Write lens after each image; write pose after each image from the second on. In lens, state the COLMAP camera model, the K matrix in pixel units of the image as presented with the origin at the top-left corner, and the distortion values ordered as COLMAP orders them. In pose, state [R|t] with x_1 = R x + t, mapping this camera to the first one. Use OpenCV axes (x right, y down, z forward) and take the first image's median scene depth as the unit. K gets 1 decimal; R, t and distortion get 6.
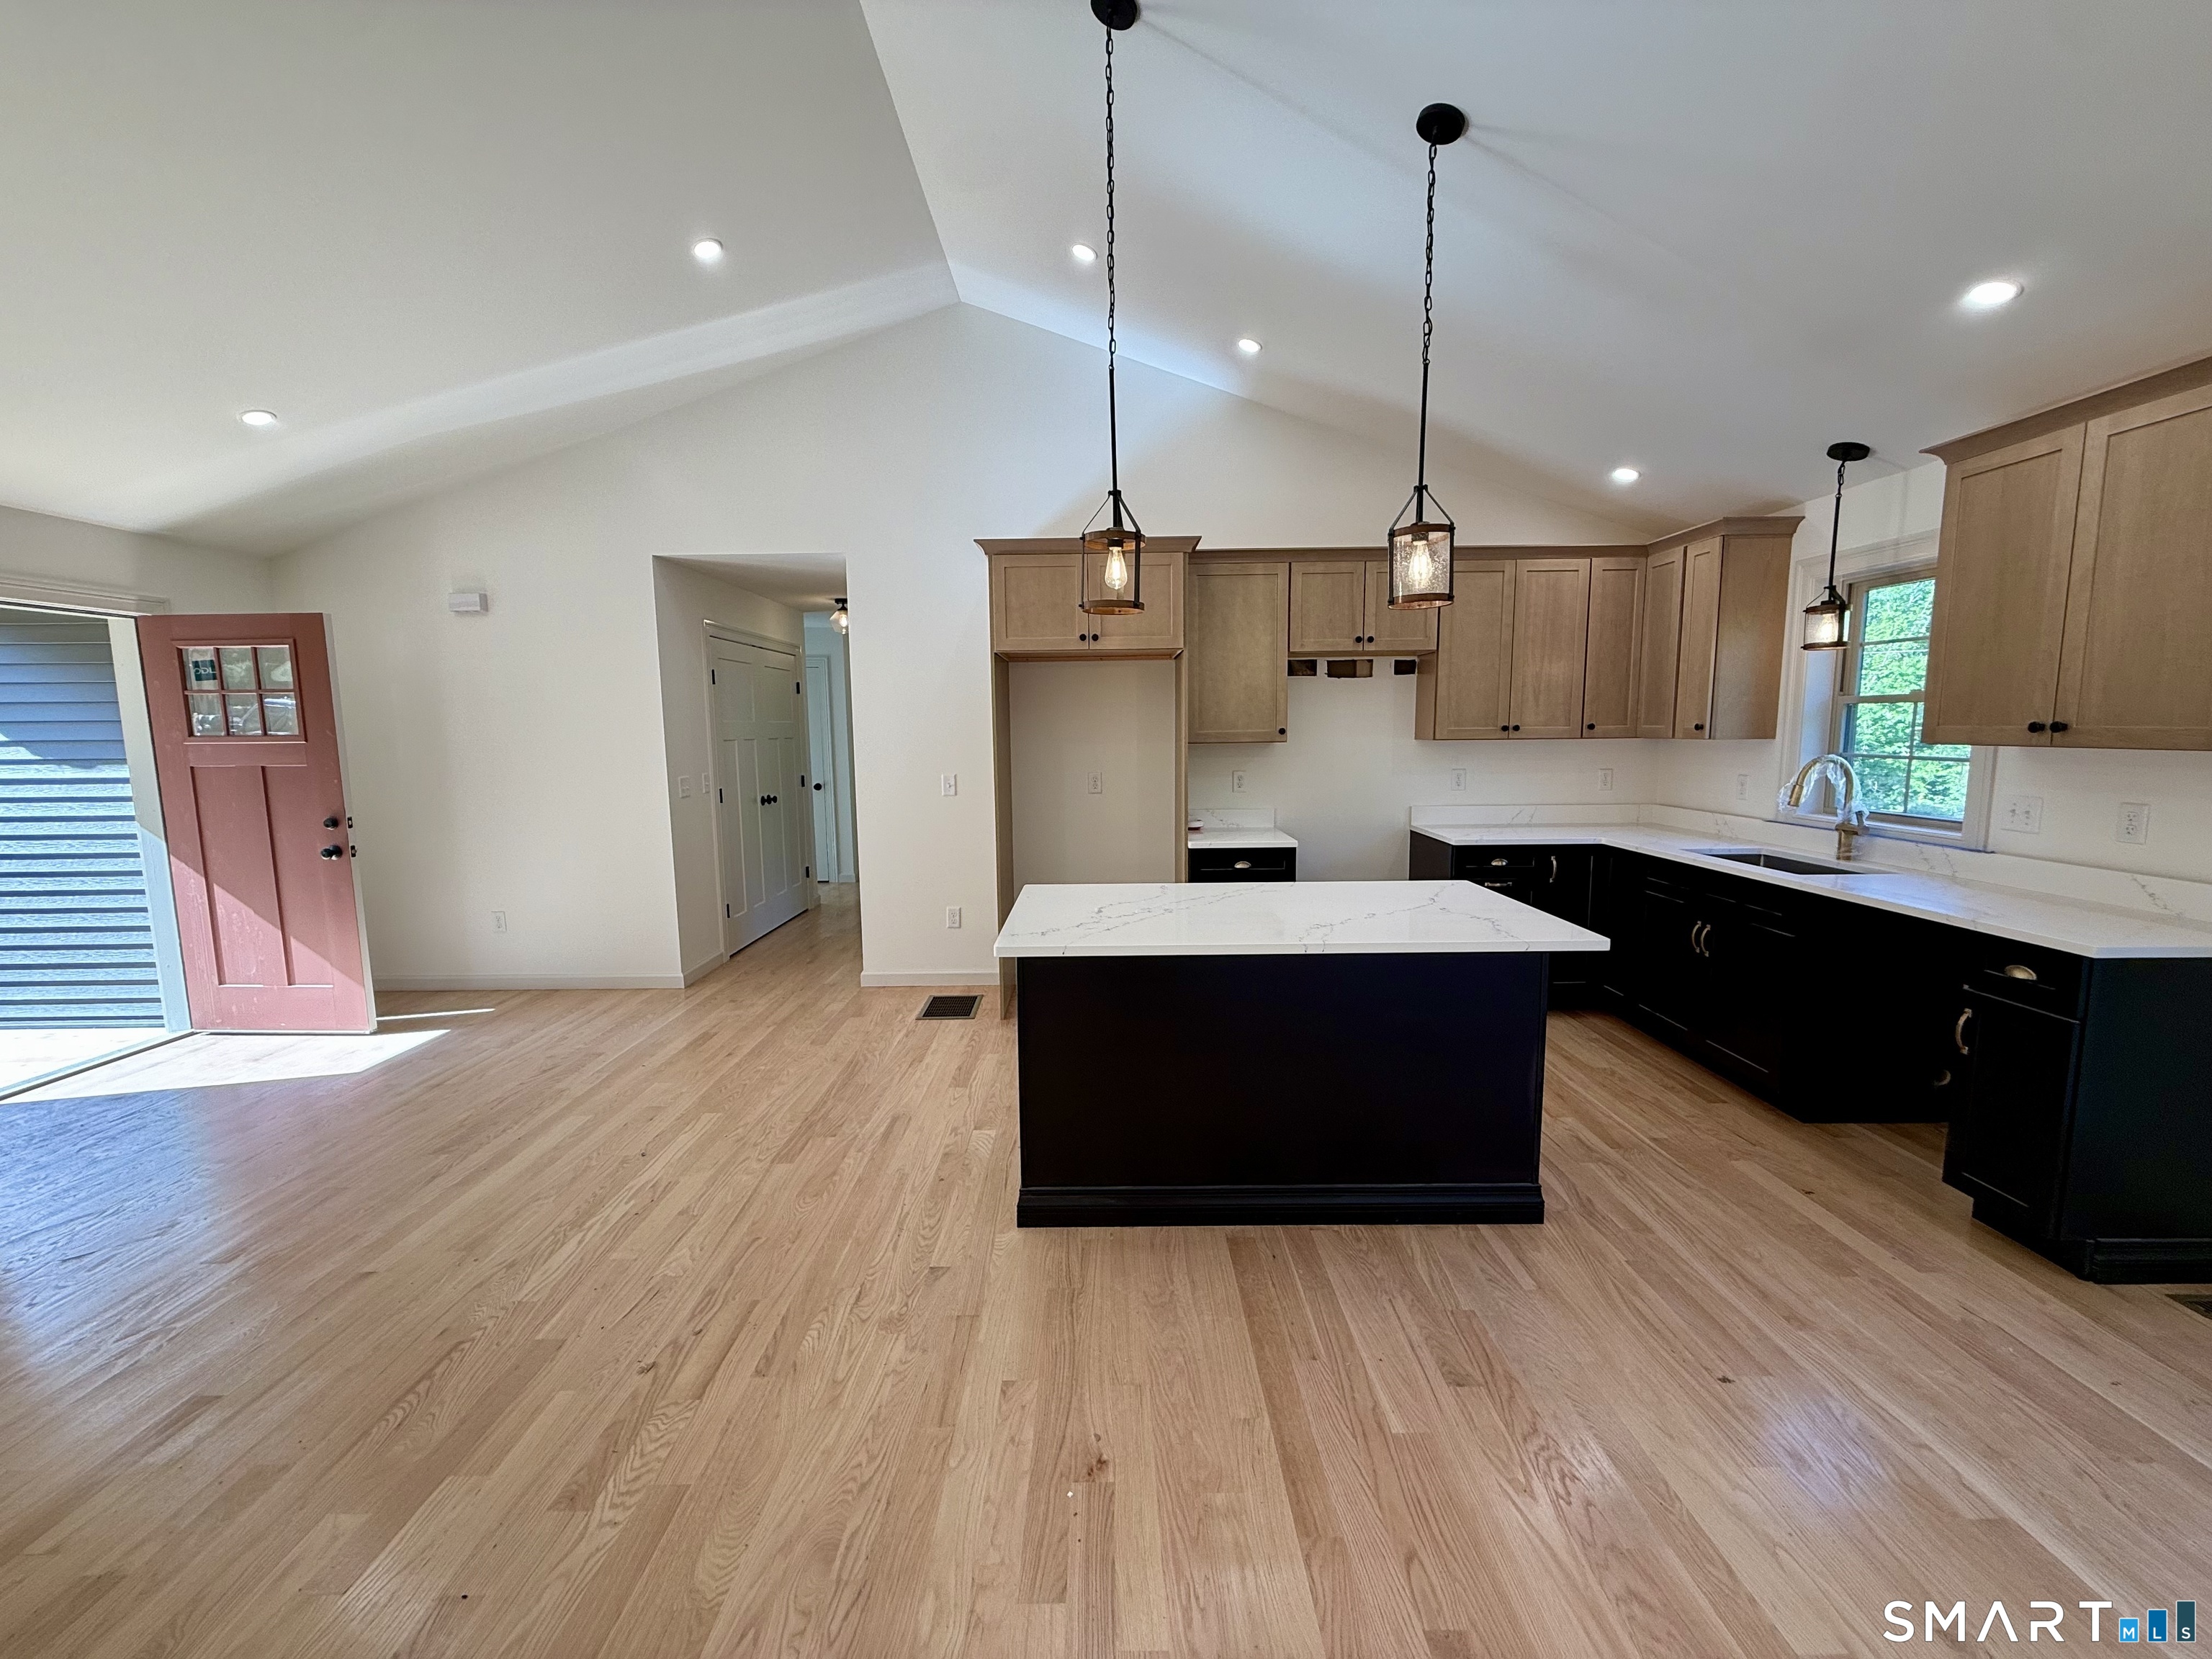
lens RADIAL K [[874.5, 0, 1102.7], [0, 874.5, 829.7], [0, 0, 1]] dist [-0.001792, 0.000012]
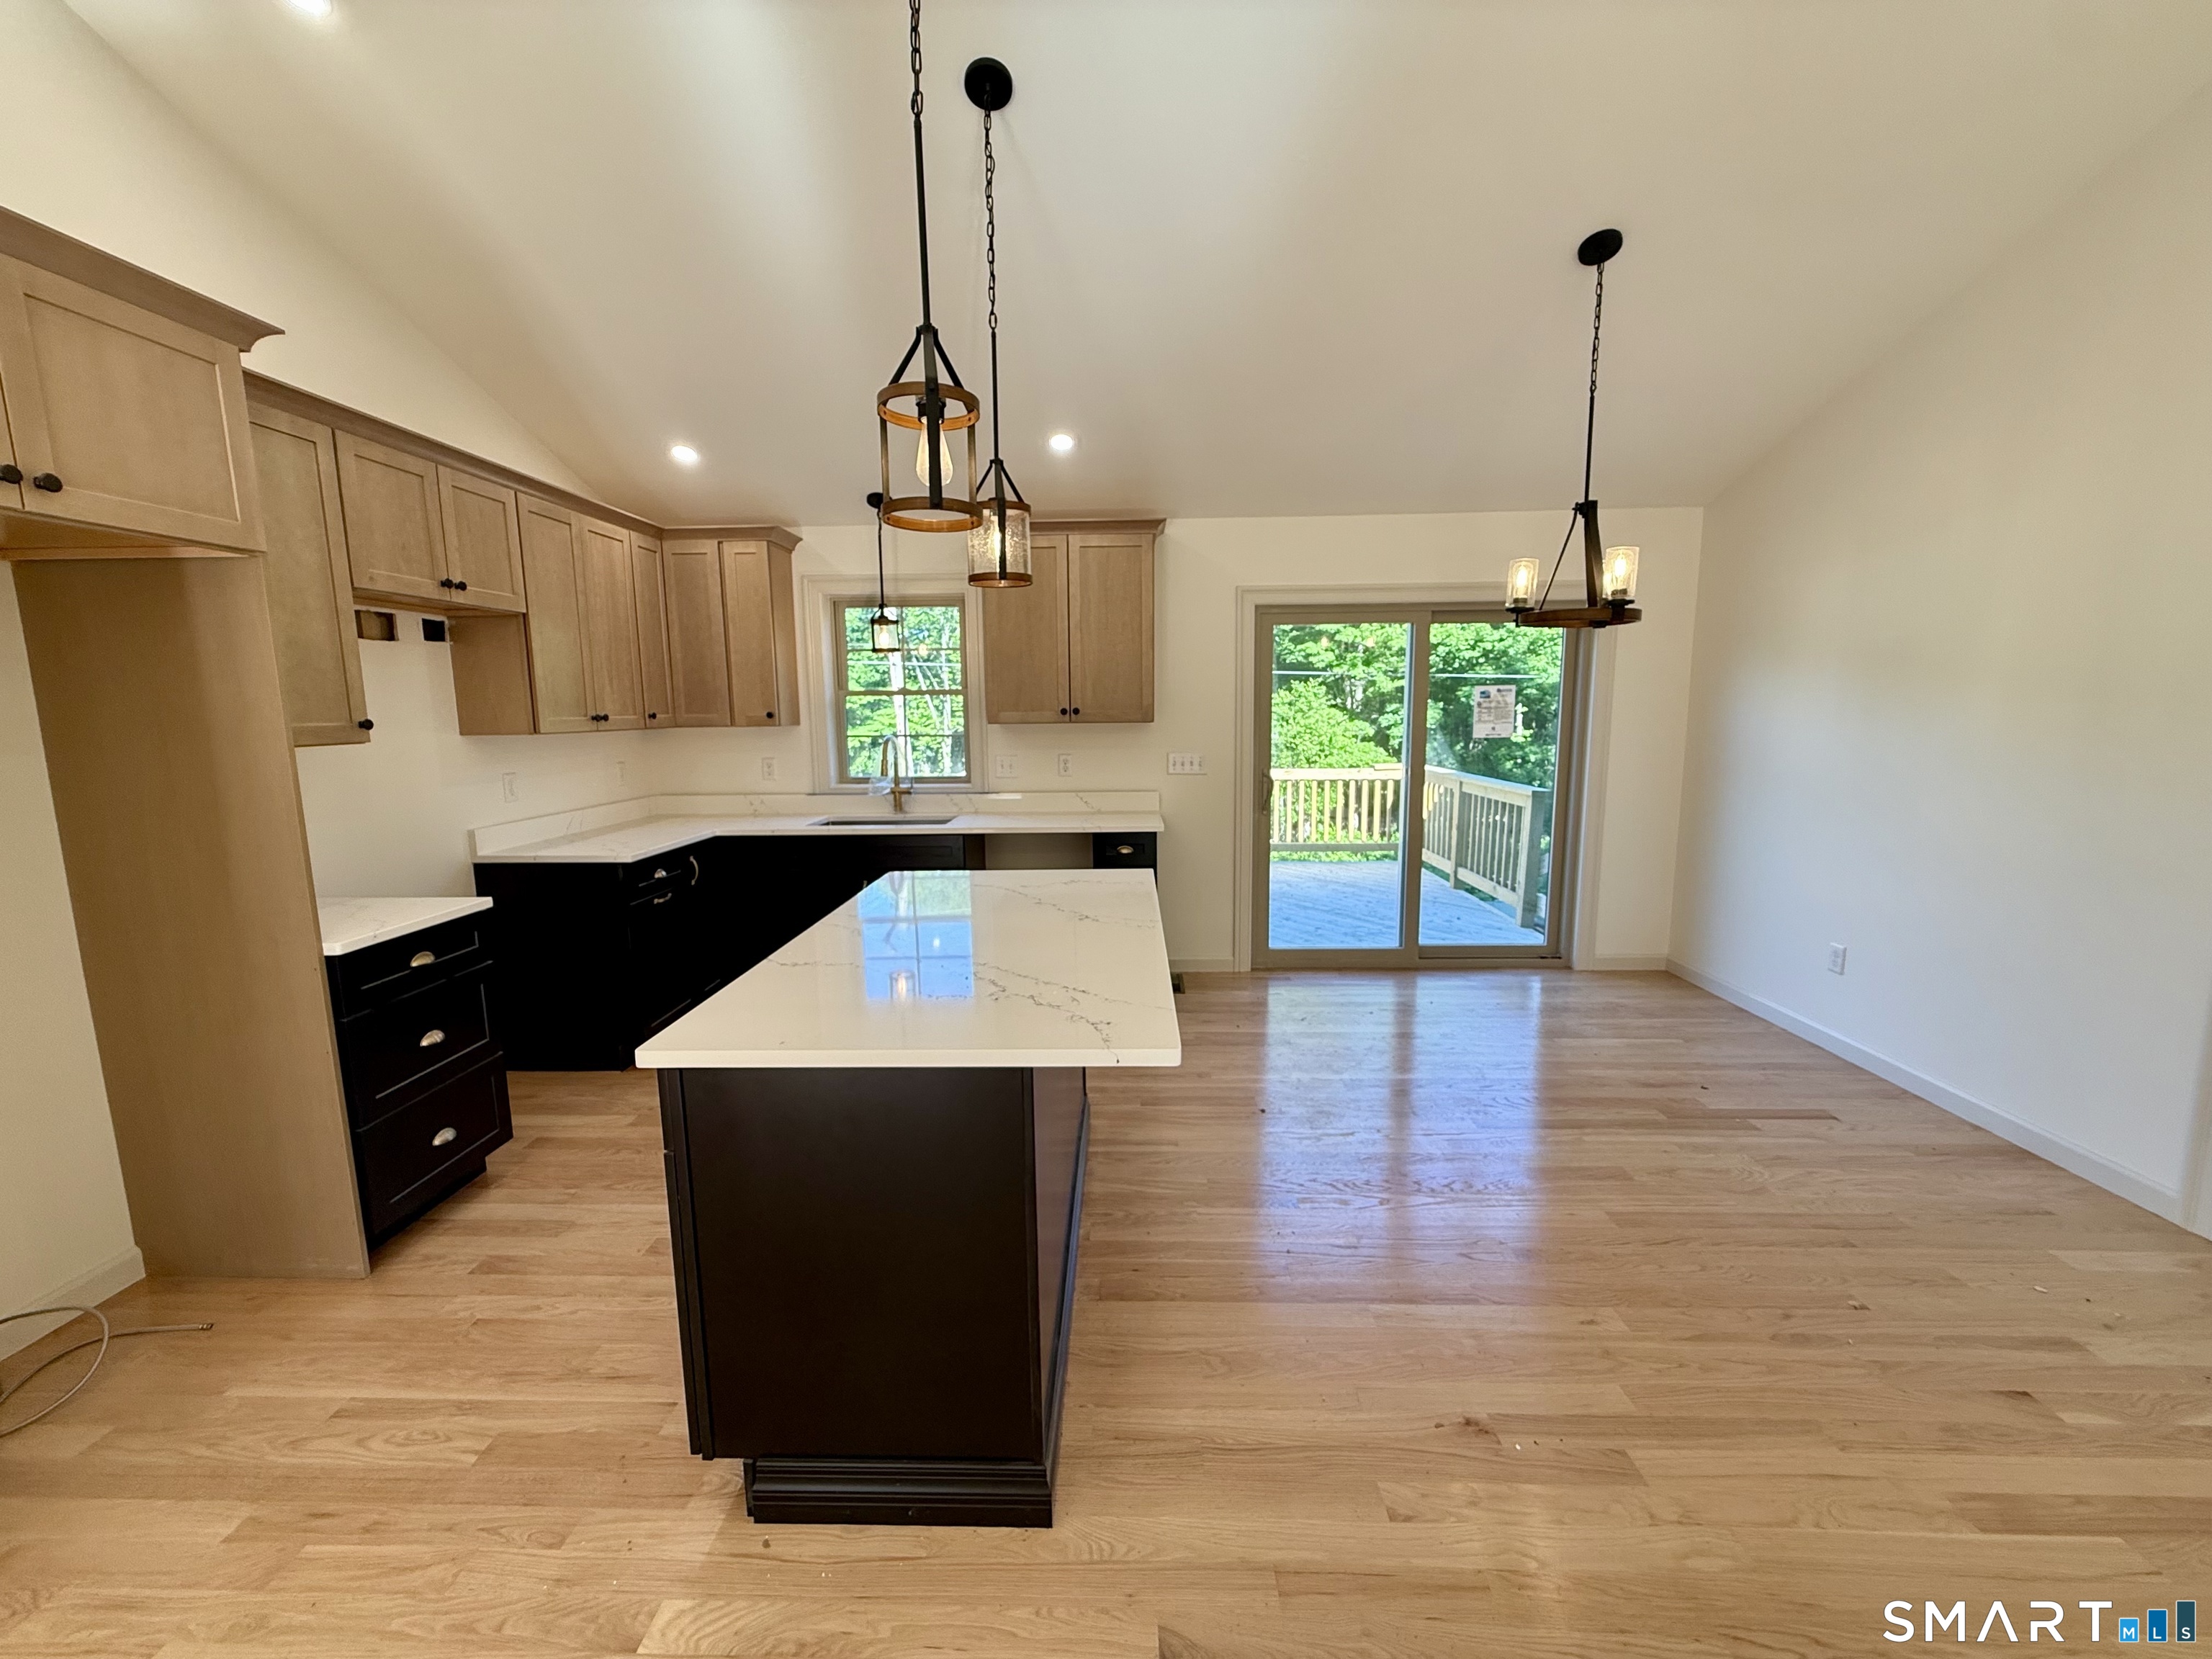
lens RADIAL K [[874.5, 0, 1102.7], [0, 874.5, 829.7], [0, 0, 1]] dist [-0.001792, 0.000012]
pose [[0.029449, -0.130277, 0.991040, -0.510973], [0.128467, 0.983741, 0.125500, -0.076536], [-0.991276, 0.123620, 0.045706, 0.705313]]
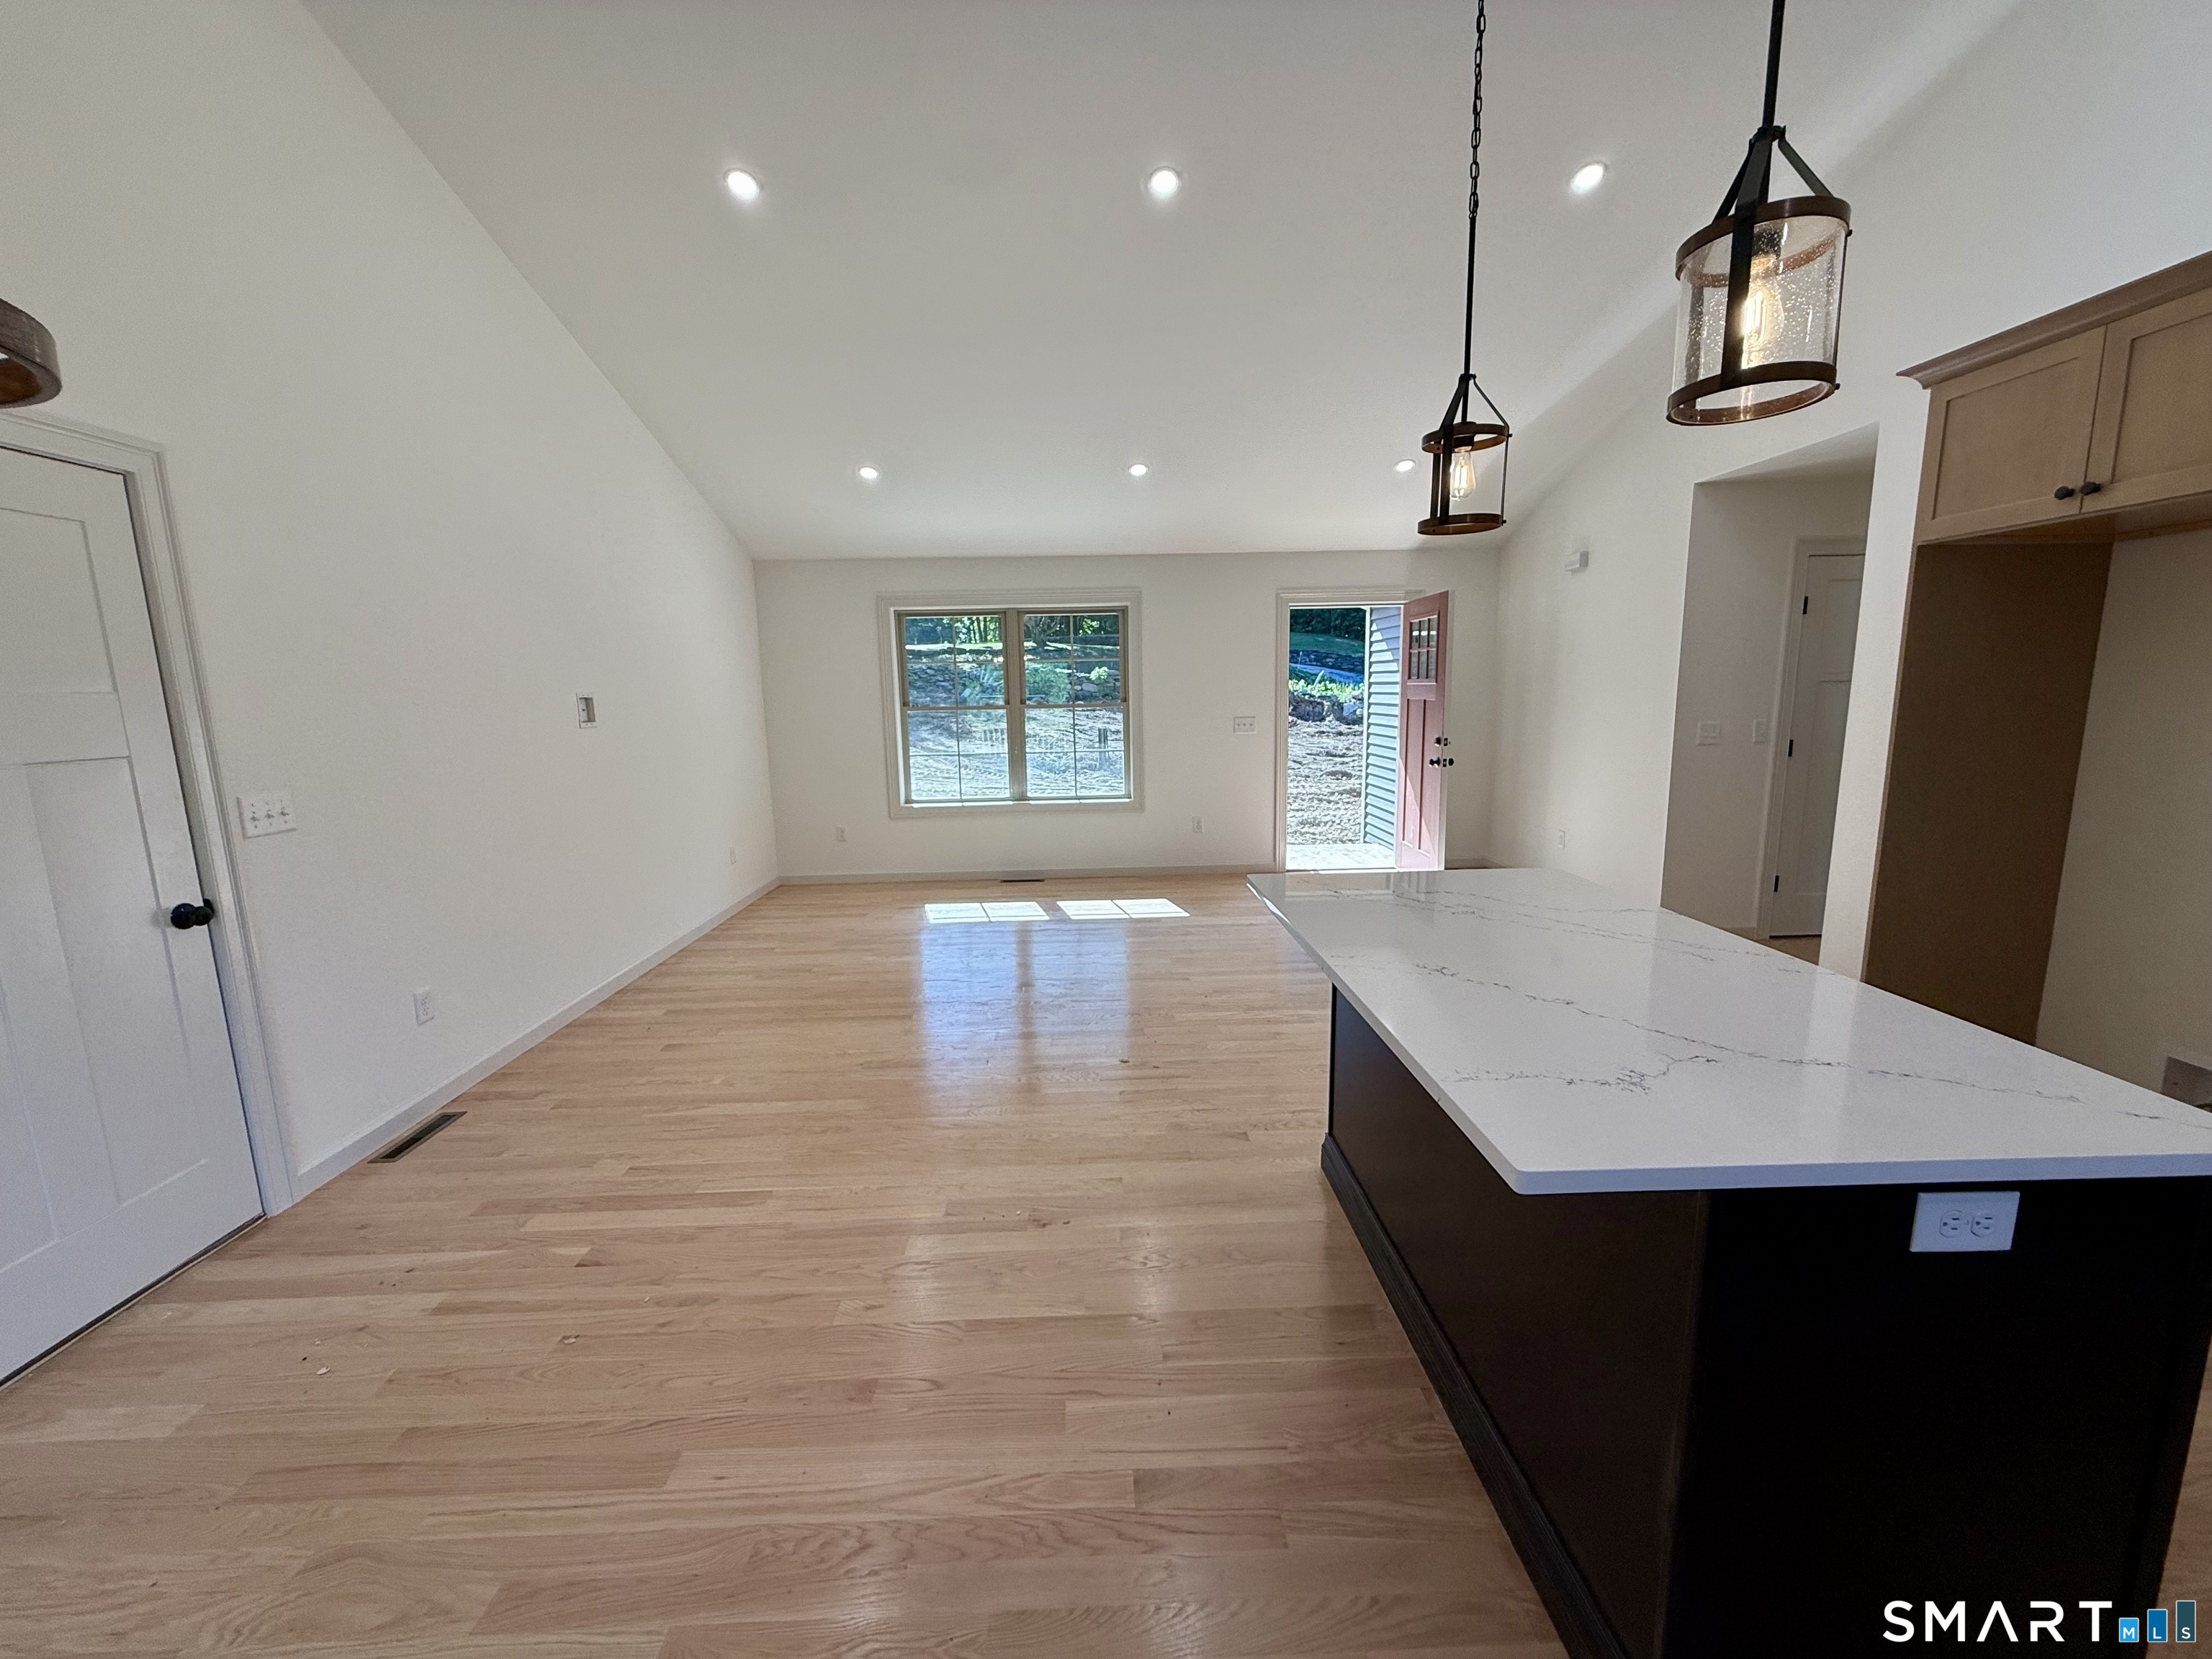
lens RADIAL K [[877.6, 0, 1097.9], [0, 877.6, 824.0], [0, 0, 1]] dist [0.002463, 0.000230]
pose [[0.027286, 0.163687, -0.986135, 0.682067], [-0.097505, 0.982234, 0.160342, -0.065368], [0.994861, 0.091778, 0.042762, 0.526837]]
